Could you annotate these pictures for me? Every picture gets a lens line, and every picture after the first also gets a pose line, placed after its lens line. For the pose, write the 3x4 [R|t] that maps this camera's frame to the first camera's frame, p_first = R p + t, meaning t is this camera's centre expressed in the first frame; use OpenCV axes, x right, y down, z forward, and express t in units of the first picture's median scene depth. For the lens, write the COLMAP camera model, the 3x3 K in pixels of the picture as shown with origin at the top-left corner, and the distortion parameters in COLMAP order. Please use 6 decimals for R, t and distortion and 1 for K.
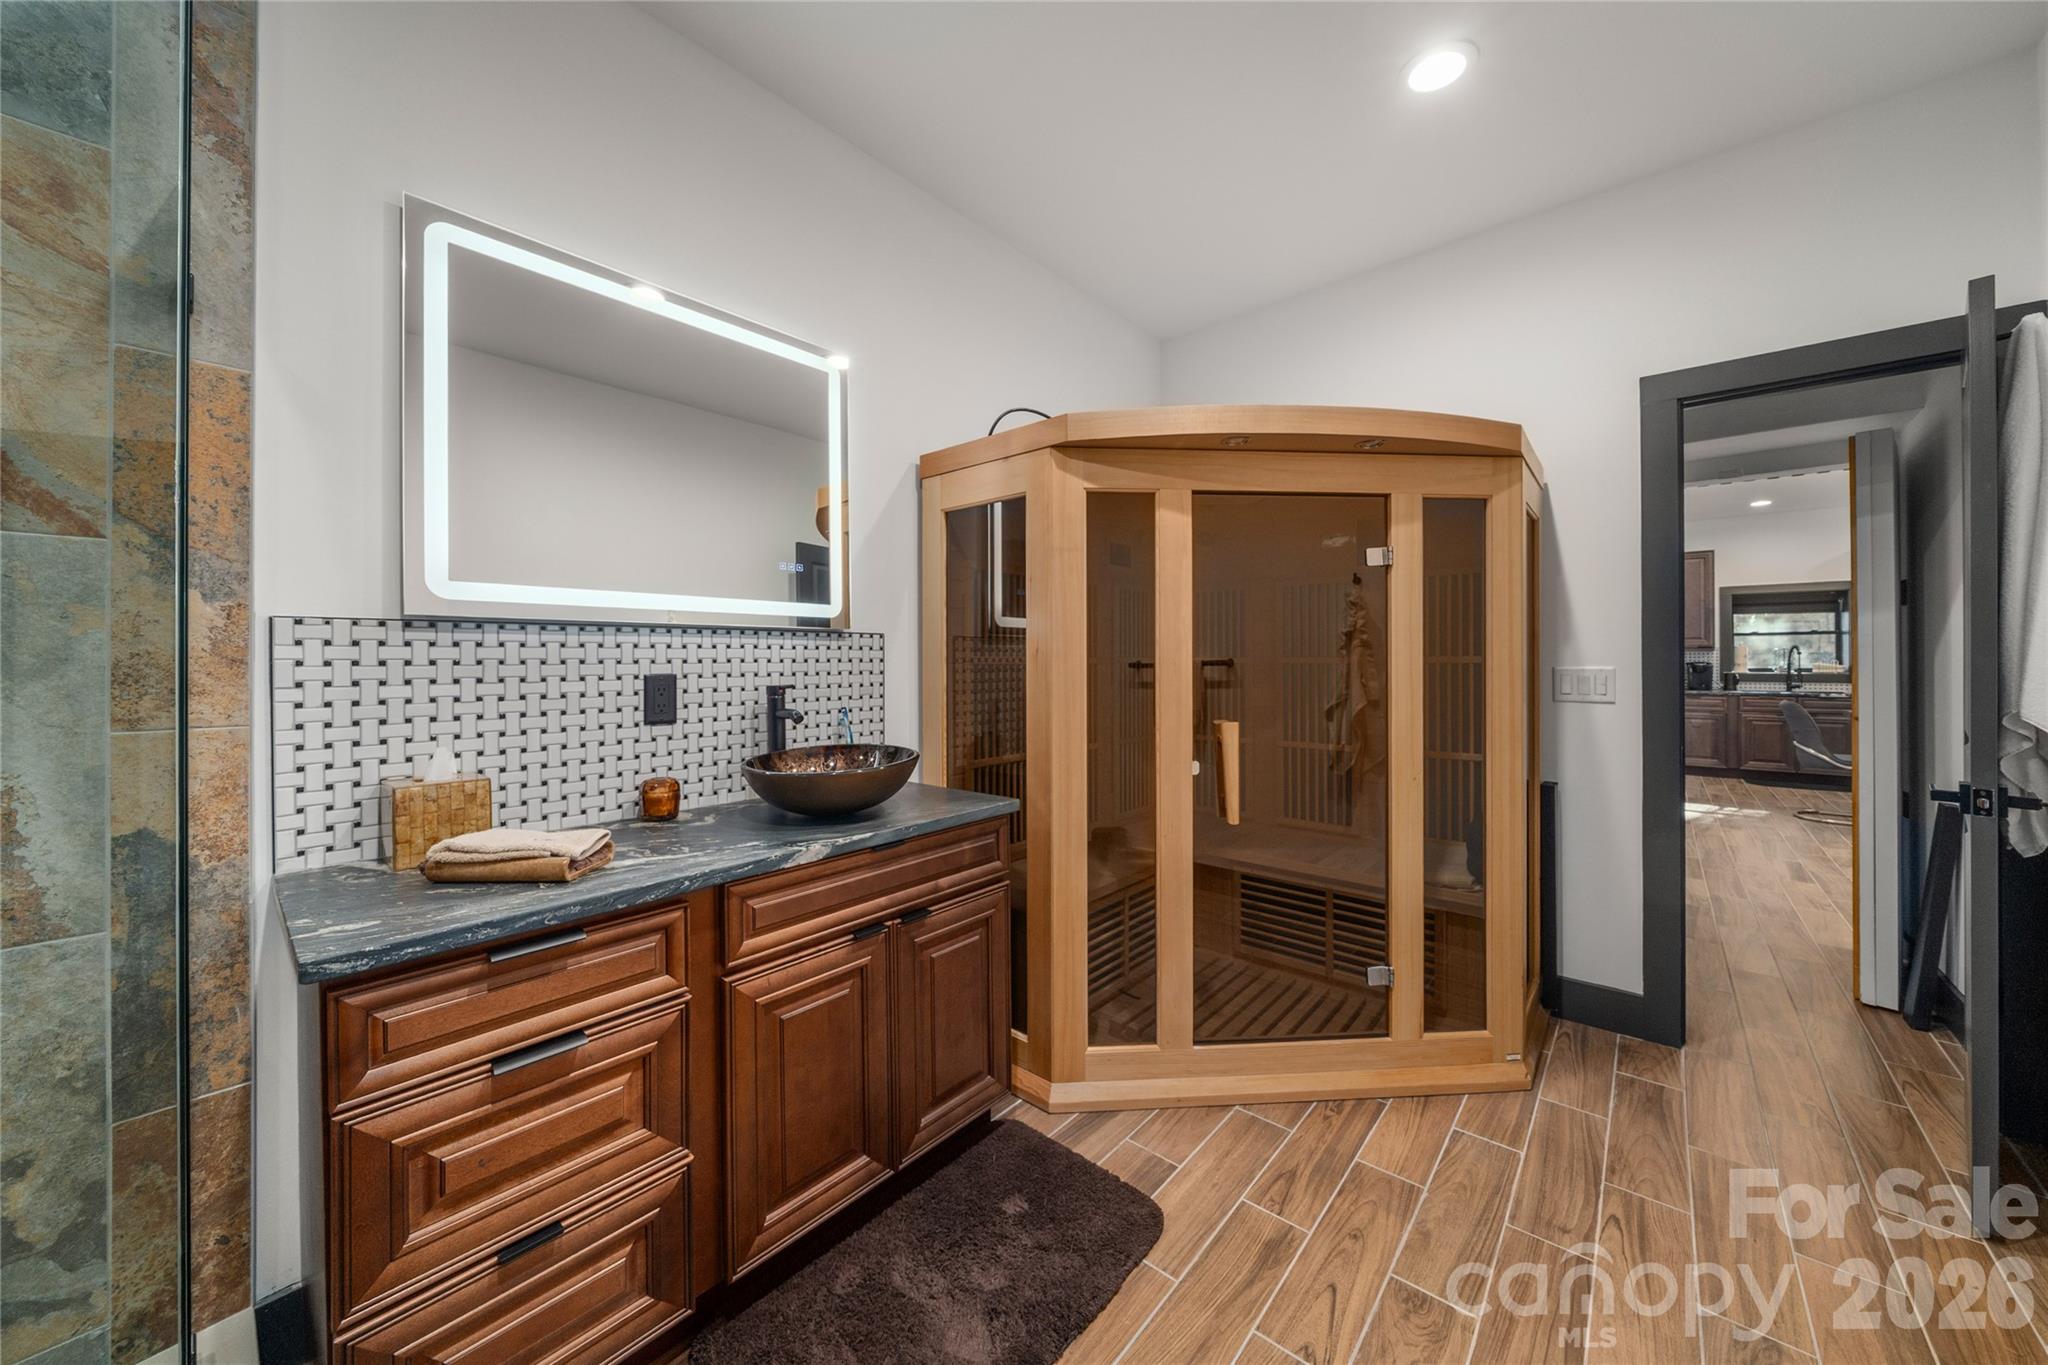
lens RADIAL K [[733.0, 0, 1029.0], [0, 733.0, 660.1], [0, 0, 1]] dist [-0.001319, -0.000052]
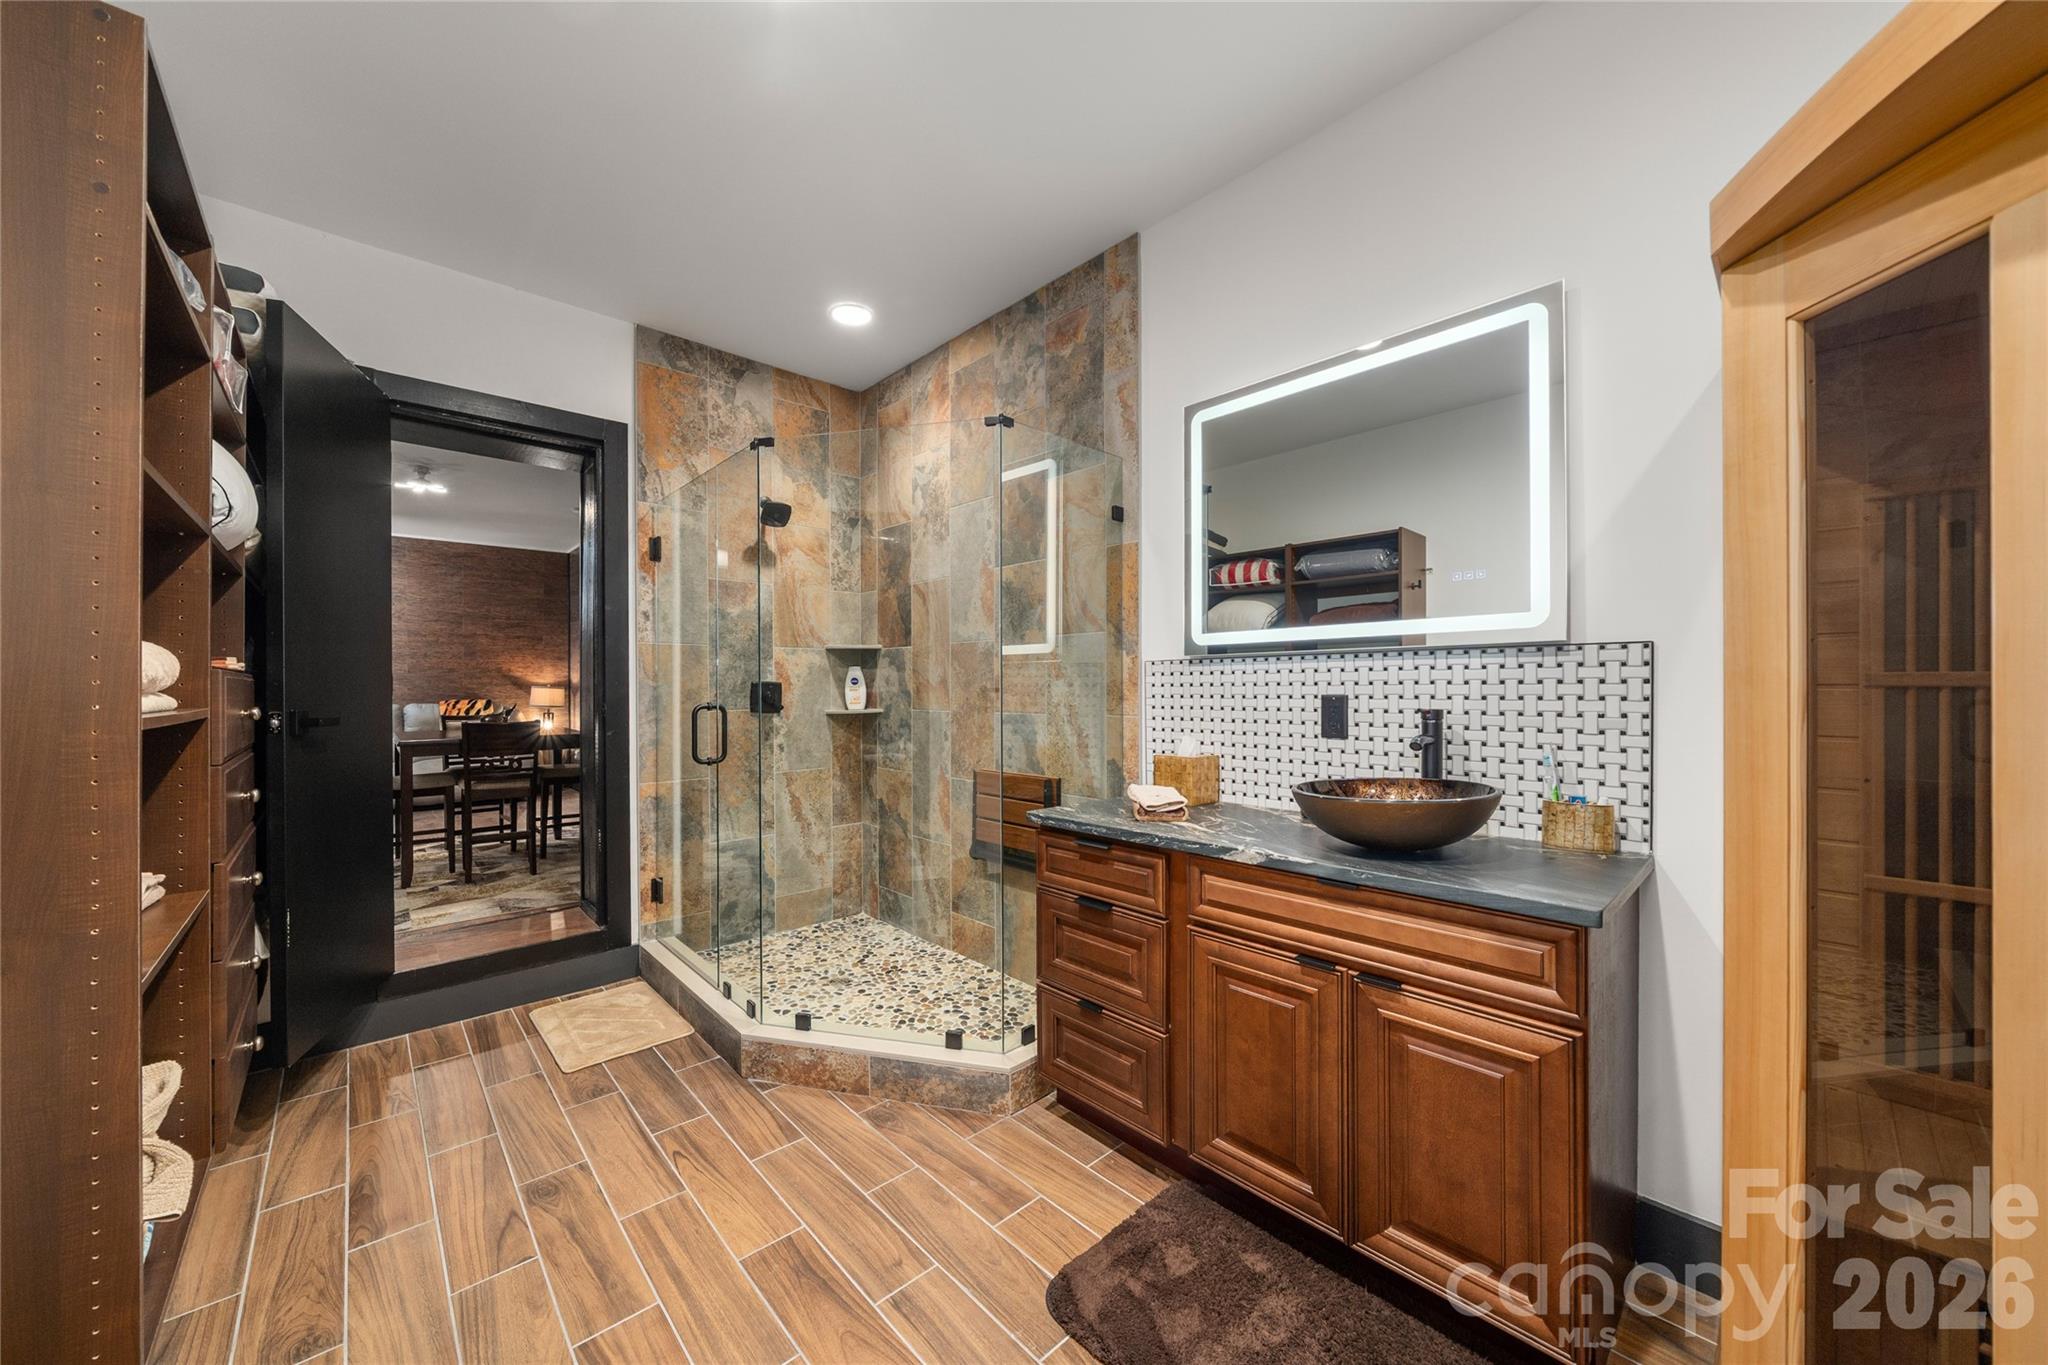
lens RADIAL K [[733.0, 0, 1030.5], [0, 733.0, 691.0], [0, 0, 1]] dist [-0.001319, -0.000052]
pose [[-0.105196, 0.011698, -0.994383, 0.679892], [0.007627, 0.999911, 0.010956, -0.002877], [0.994422, -0.006432, -0.105276, 0.634794]]
